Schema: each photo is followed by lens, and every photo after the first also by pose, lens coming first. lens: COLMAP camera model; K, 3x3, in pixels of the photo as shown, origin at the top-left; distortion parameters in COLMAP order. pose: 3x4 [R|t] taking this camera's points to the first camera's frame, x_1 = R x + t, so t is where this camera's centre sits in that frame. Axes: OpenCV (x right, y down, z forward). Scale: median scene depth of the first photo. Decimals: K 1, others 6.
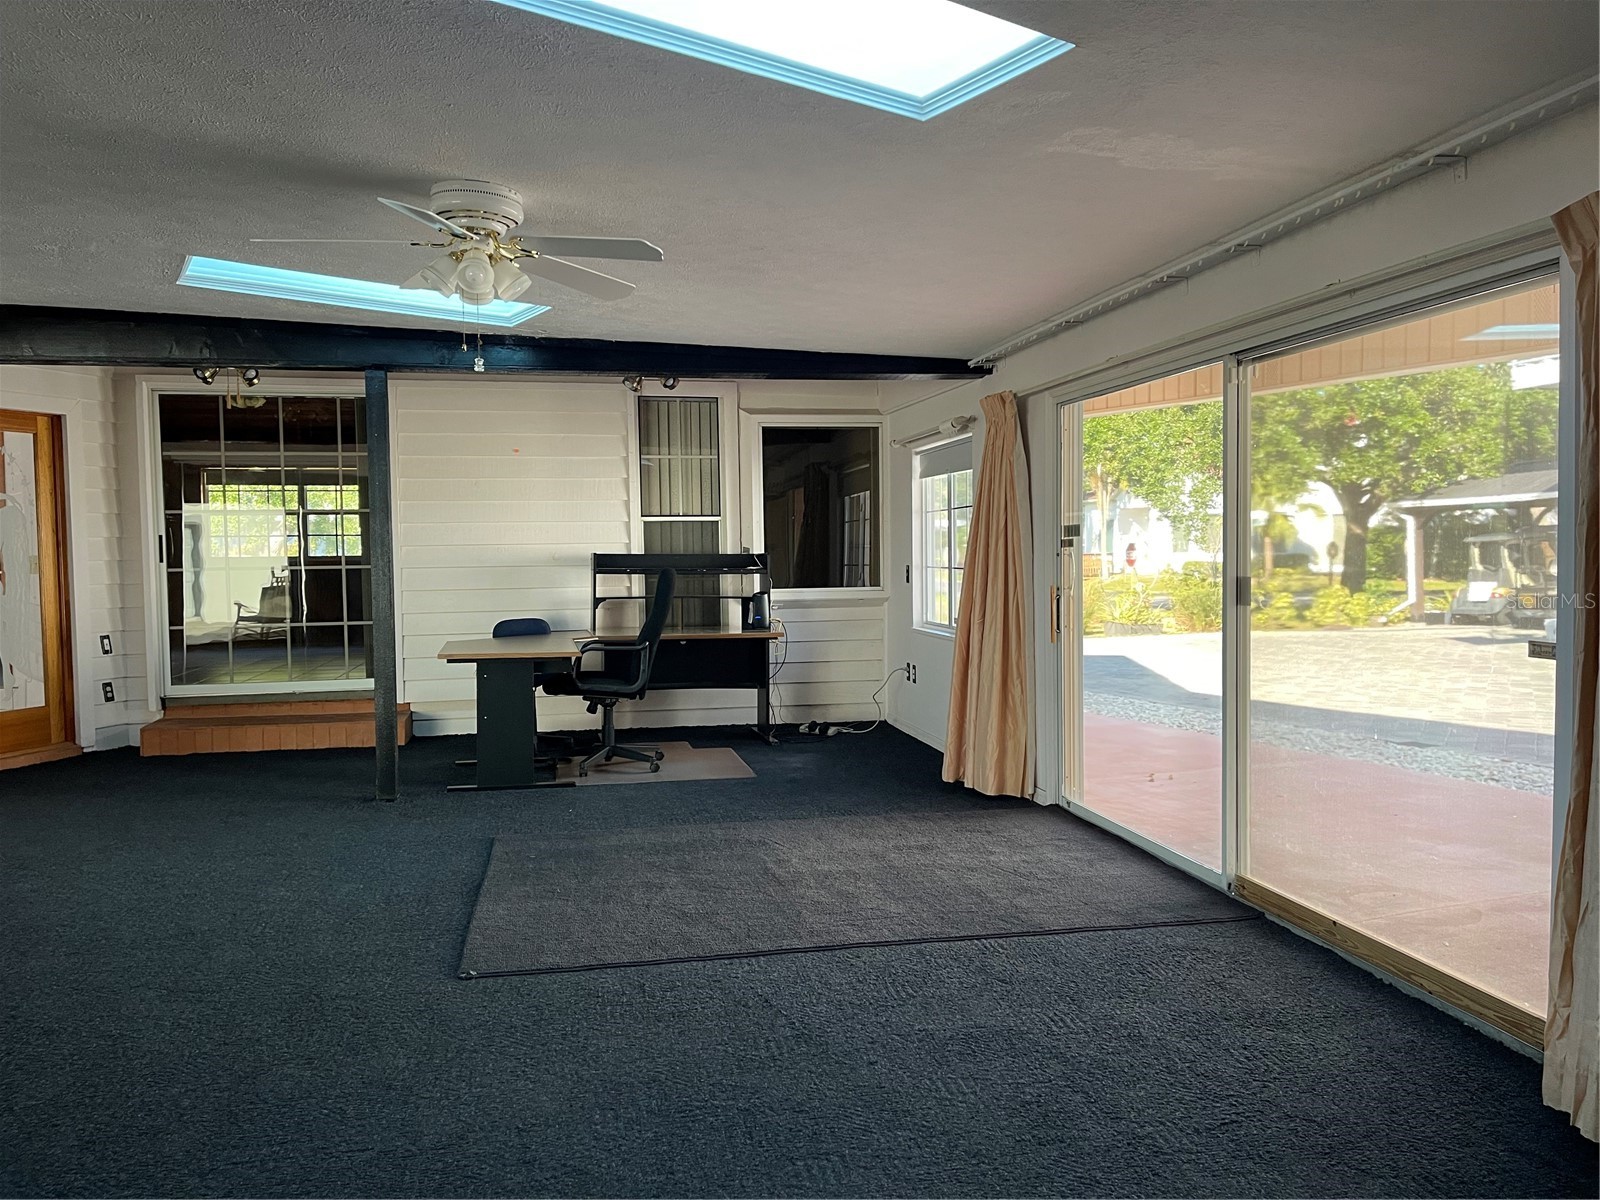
lens RADIAL K [[1204.0, 0, 801.2], [0, 1204.0, 597.7], [0, 0, 1]] dist [0.072998, -0.086392]
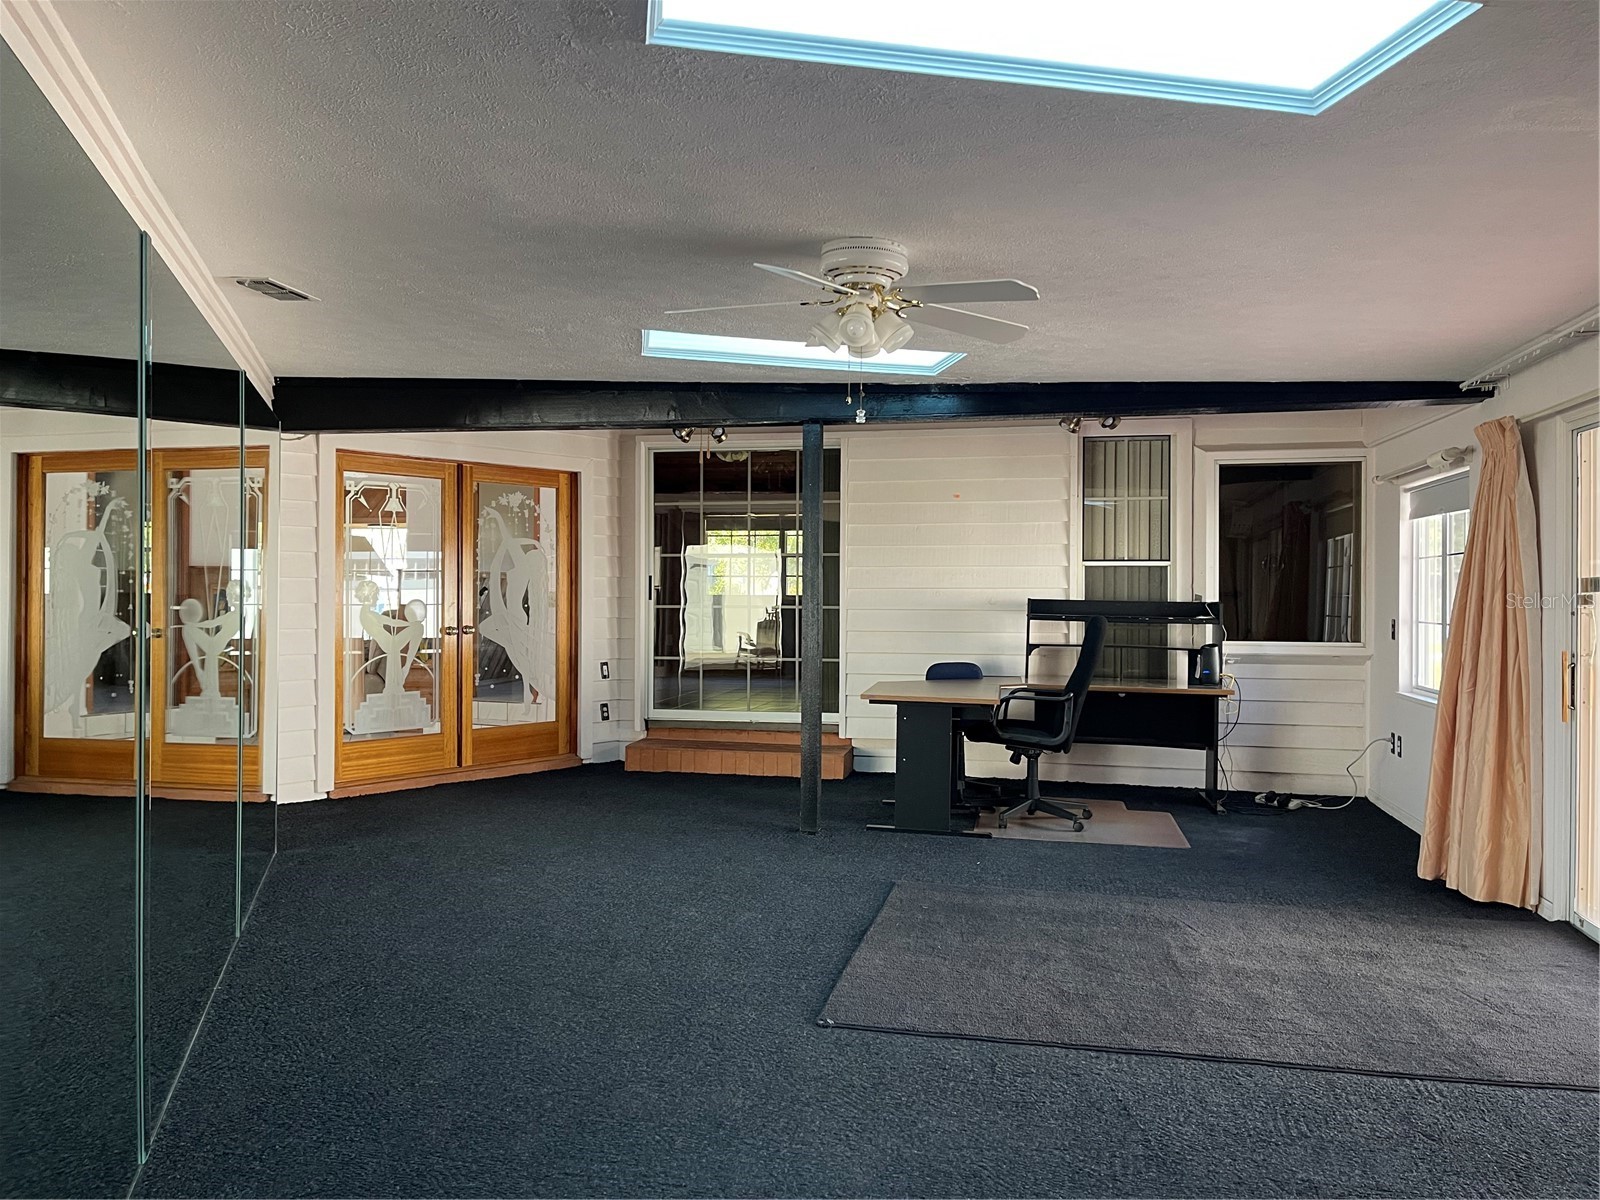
lens RADIAL K [[1204.0, 0, 800.3], [0, 1204.0, 586.5], [0, 0, 1]] dist [0.072998, -0.086392]
pose [[0.918572, 0.015798, -0.394939, 0.045514], [-0.032797, 0.998802, -0.036329, -0.005149], [0.393891, 0.046324, 0.917989, 0.028325]]
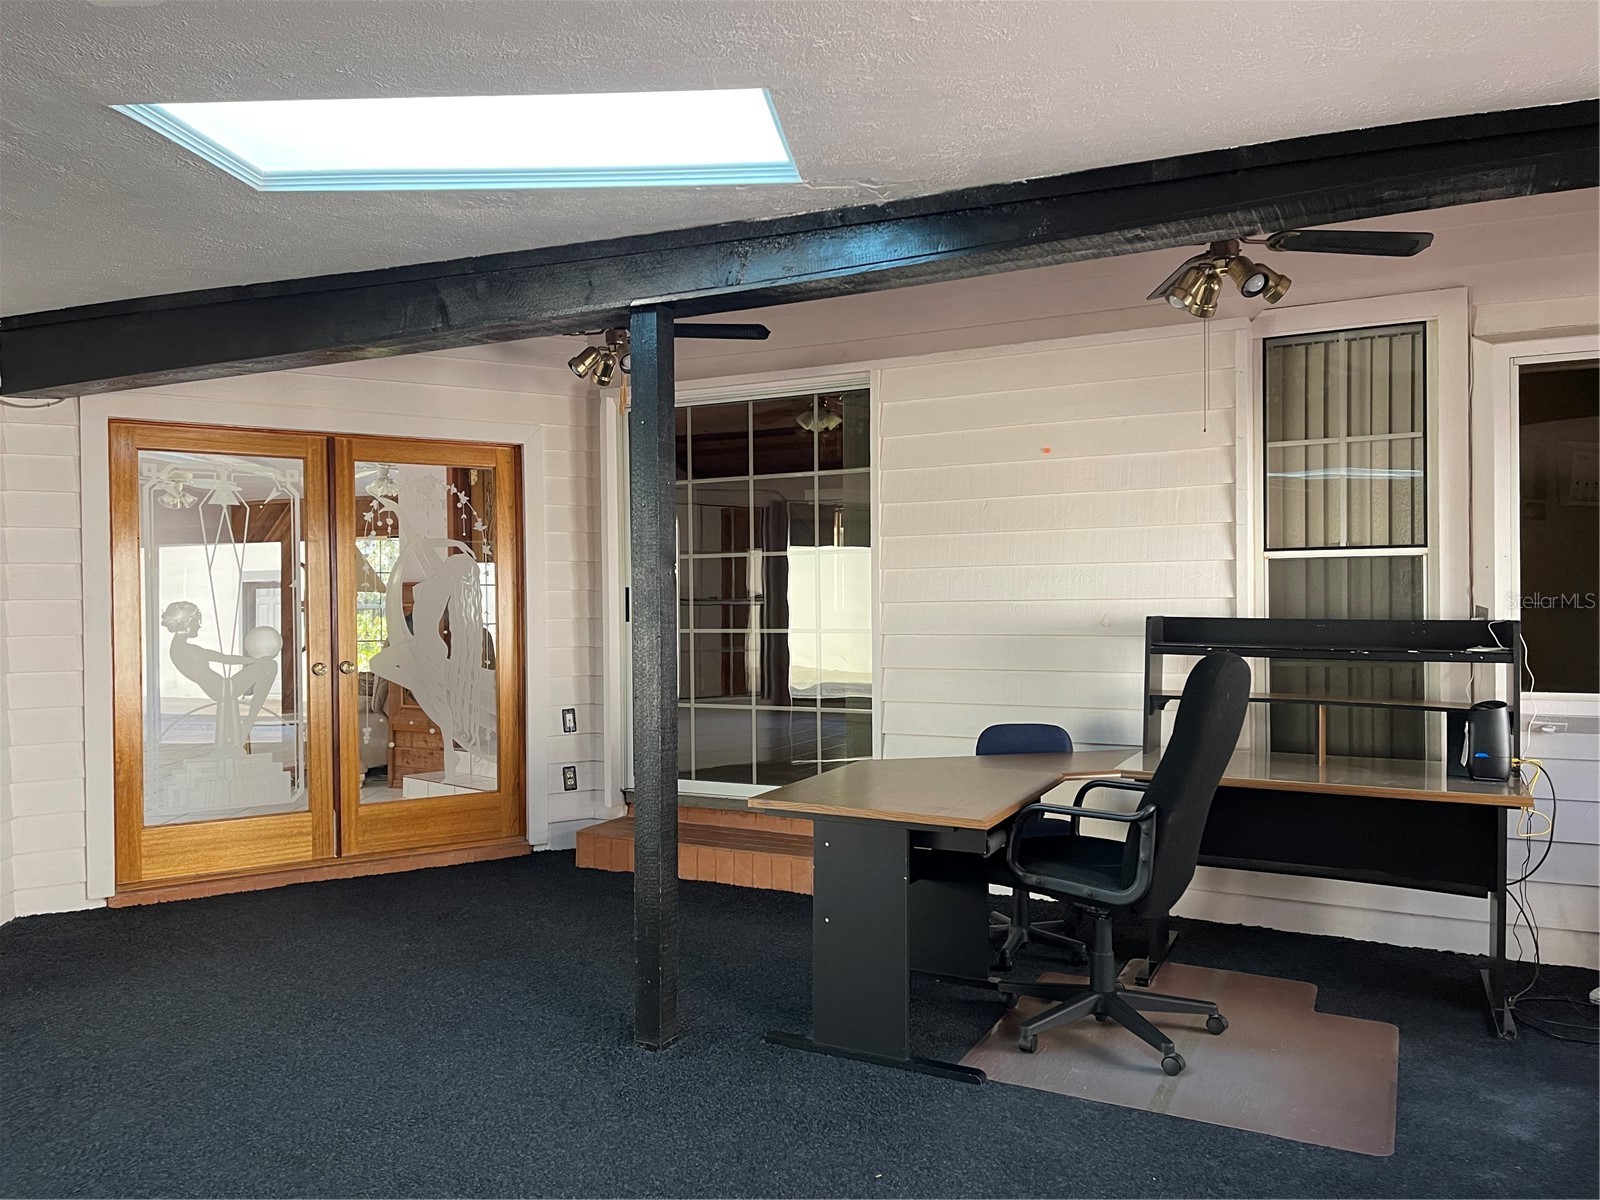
lens RADIAL K [[1204.0, 0, 798.7], [0, 1204.0, 605.7], [0, 0, 1]] dist [0.072998, -0.086392]
pose [[0.772379, 0.009945, -0.635084, 0.065321], [-0.026244, 0.999523, -0.016265, -0.029303], [0.634619, 0.029230, 0.772272, 0.463722]]
